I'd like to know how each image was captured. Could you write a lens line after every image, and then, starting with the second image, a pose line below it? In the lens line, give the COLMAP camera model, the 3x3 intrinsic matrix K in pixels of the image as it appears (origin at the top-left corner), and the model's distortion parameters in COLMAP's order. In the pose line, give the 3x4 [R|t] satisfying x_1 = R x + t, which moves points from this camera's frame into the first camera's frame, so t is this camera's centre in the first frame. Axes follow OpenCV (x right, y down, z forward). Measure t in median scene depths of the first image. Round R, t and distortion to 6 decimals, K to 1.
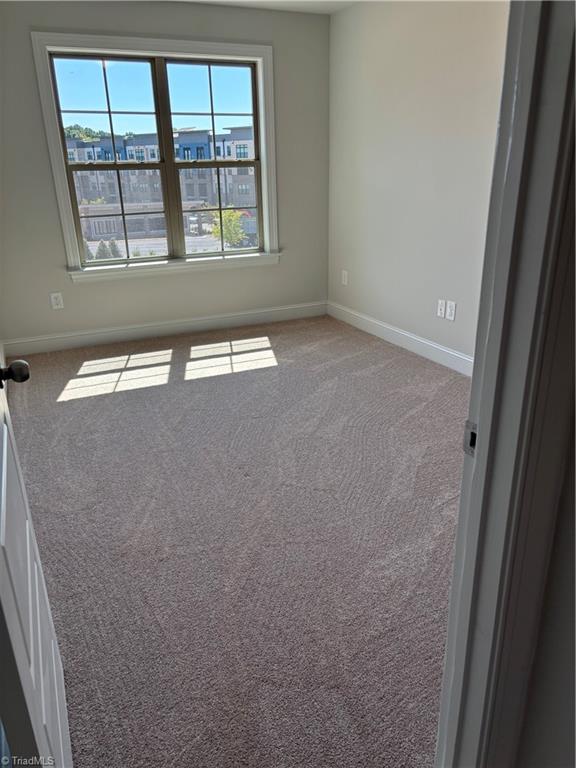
lens RADIAL K [[622.0, 0, 290.3], [0, 622.0, 384.1], [0, 0, 1]] dist [0.065012, 0.013489]
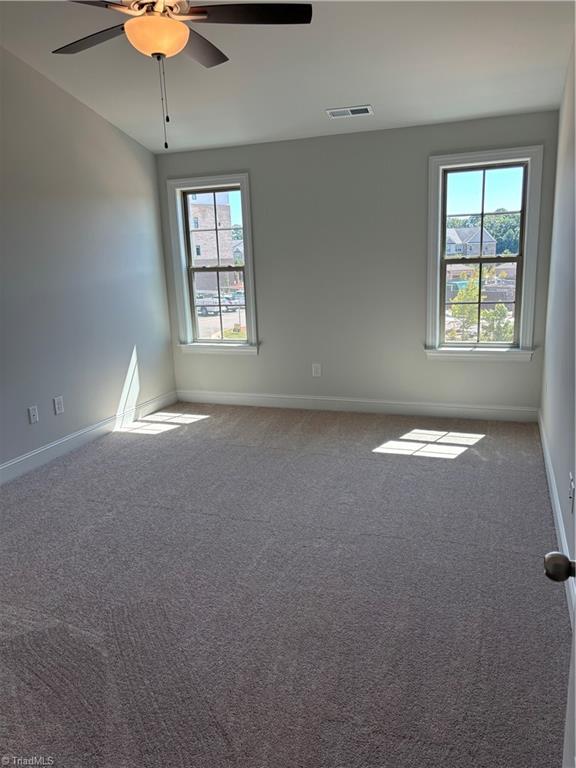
lens RADIAL K [[576.1, 0, 290.5], [0, 576.1, 379.8], [0, 0, 1]] dist [0.057941, 0.004263]
pose [[0.714245, 0.141393, -0.685465, 0.318460], [-0.224277, 0.973974, -0.032789, -0.057419], [0.662989, 0.177153, 0.727367, 0.135516]]
